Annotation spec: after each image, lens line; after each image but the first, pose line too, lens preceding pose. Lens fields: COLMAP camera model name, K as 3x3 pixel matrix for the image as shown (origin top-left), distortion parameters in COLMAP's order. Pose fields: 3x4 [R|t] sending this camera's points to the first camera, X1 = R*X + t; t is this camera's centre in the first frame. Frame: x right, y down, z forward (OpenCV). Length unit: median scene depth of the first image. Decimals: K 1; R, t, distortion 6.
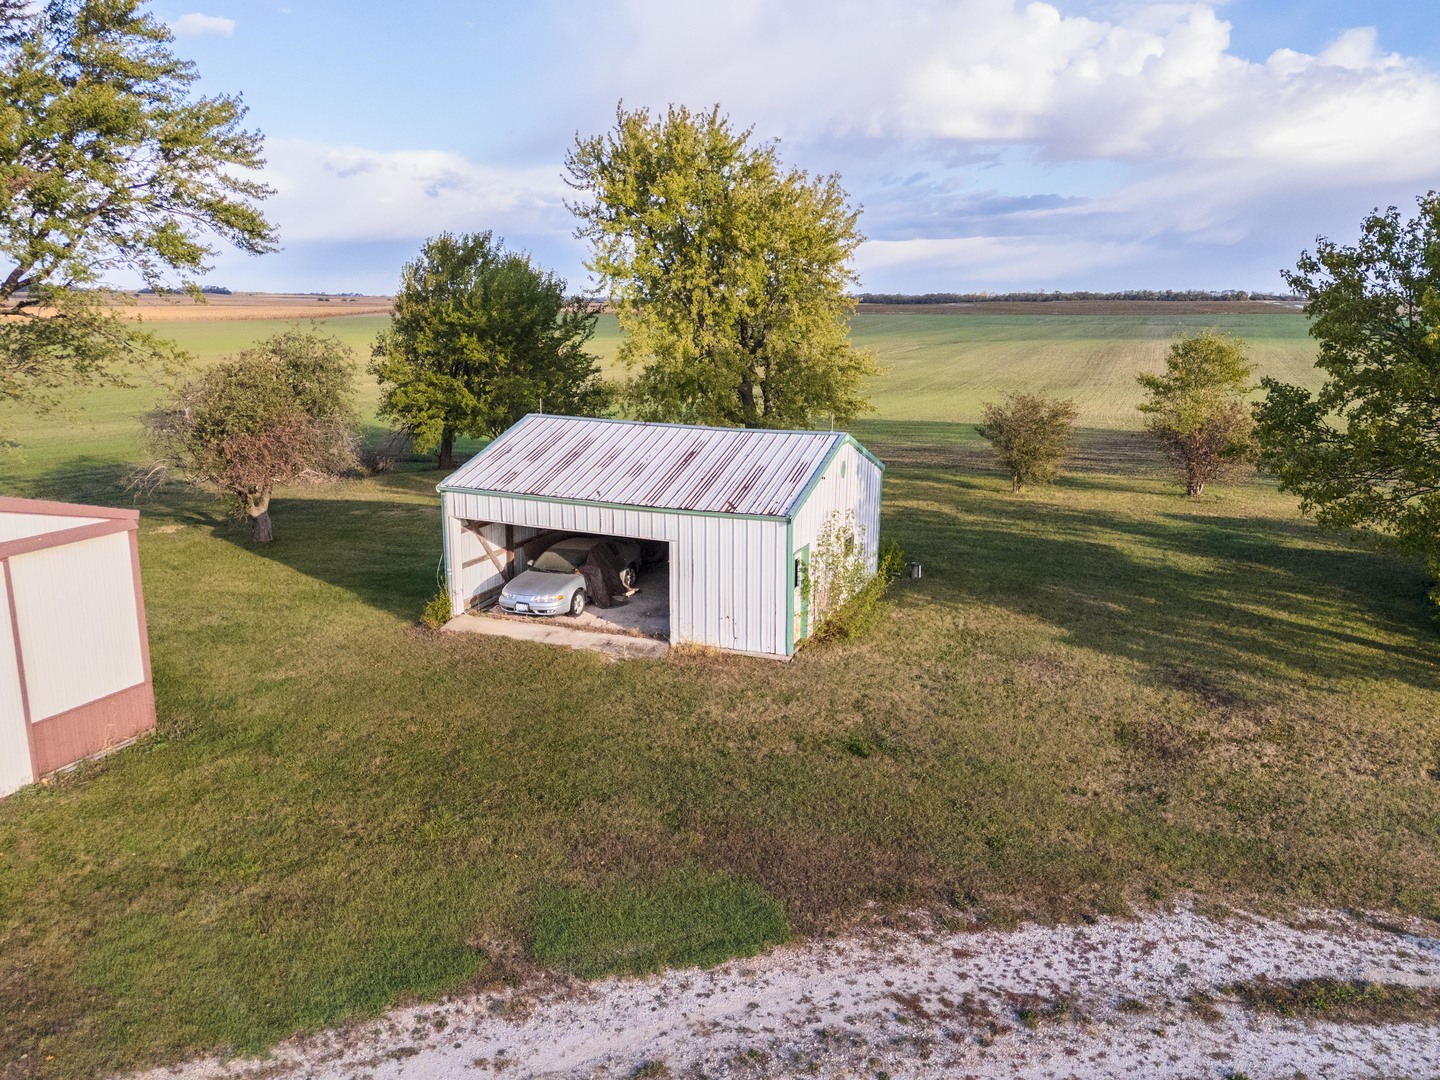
lens RADIAL K [[1057.7, 0, 726.3], [0, 1057.7, 545.0], [0, 0, 1]] dist [0.067729, -0.048341]
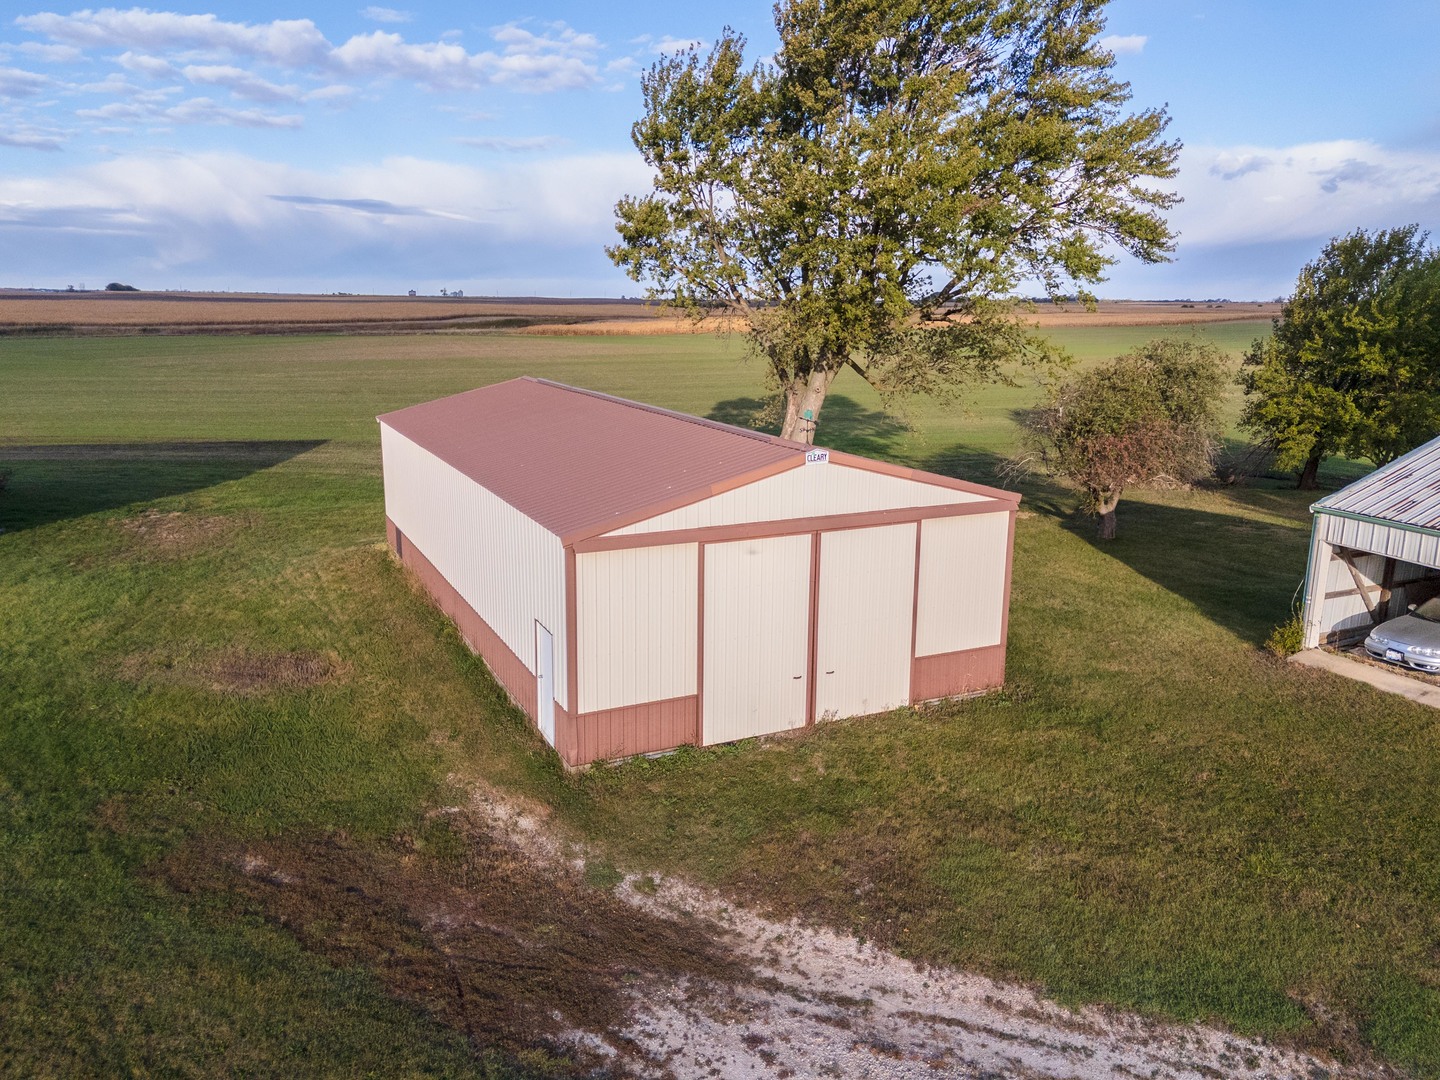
lens RADIAL K [[1057.7, 0, 726.3], [0, 1057.7, 545.0], [0, 0, 1]] dist [0.067729, -0.048341]
pose [[0.734266, 0.151344, -0.661776, -0.022862], [-0.155560, 0.986404, 0.052985, 0.007590], [0.660798, 0.064041, 0.747827, -0.028808]]
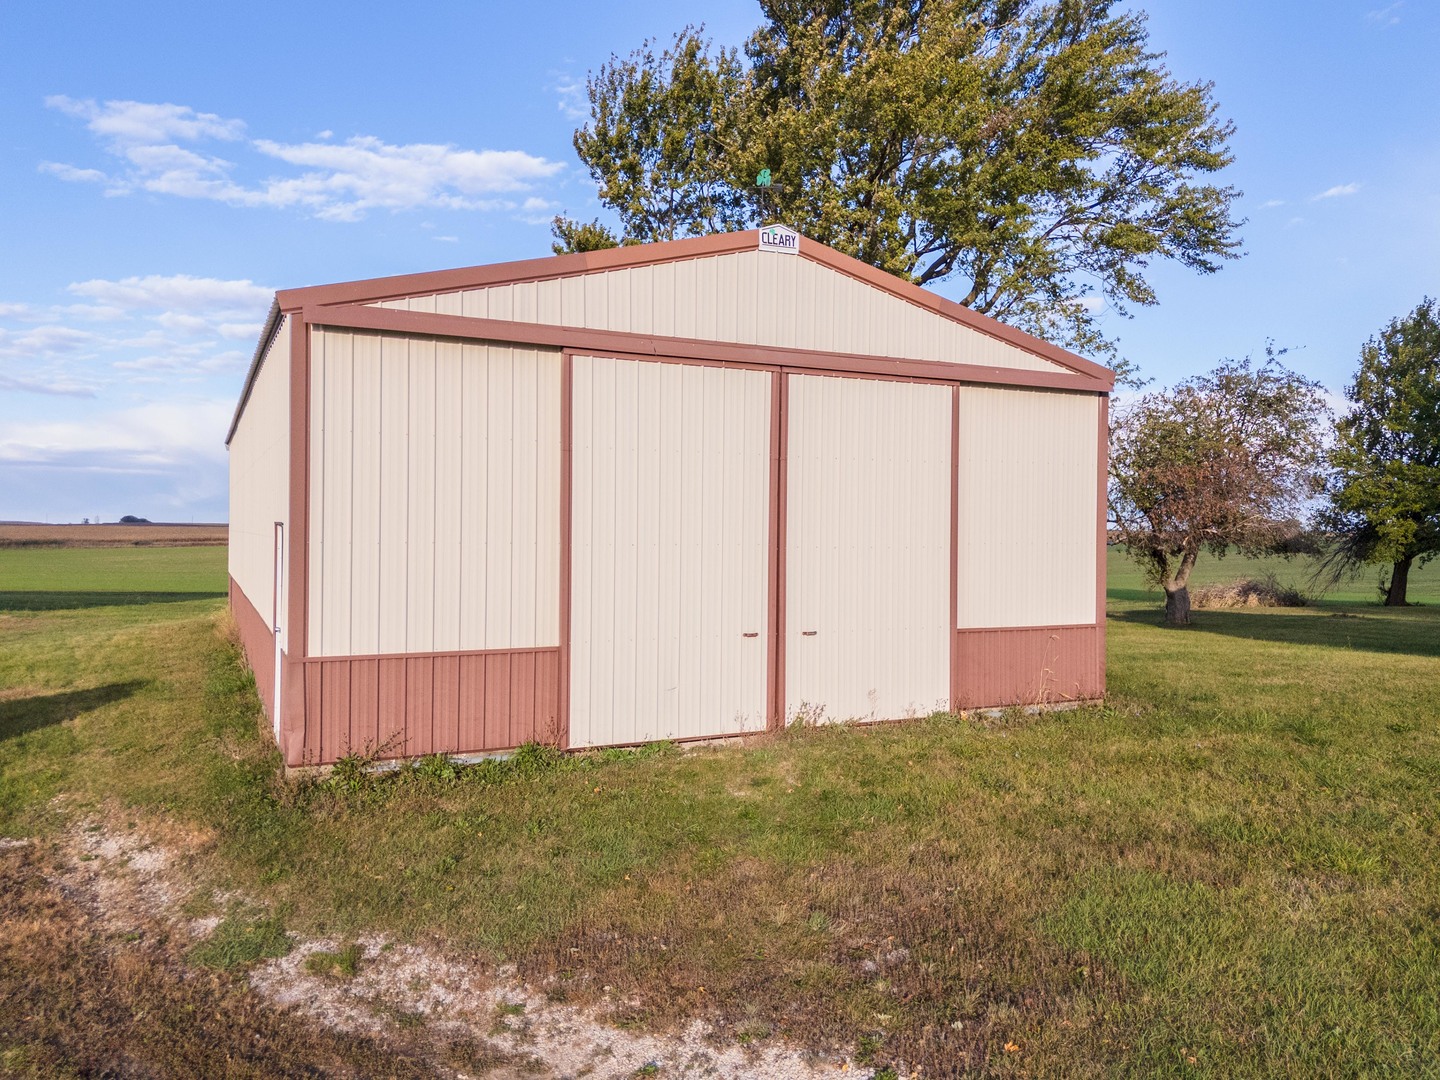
lens RADIAL K [[1057.7, 0, 726.3], [0, 1057.7, 545.0], [0, 0, 1]] dist [0.067729, -0.048341]
pose [[0.734727, 0.004923, -0.678345, -0.211994], [-0.153573, 0.975219, -0.159260, 0.183693], [0.660751, 0.221188, 0.717276, 0.291828]]
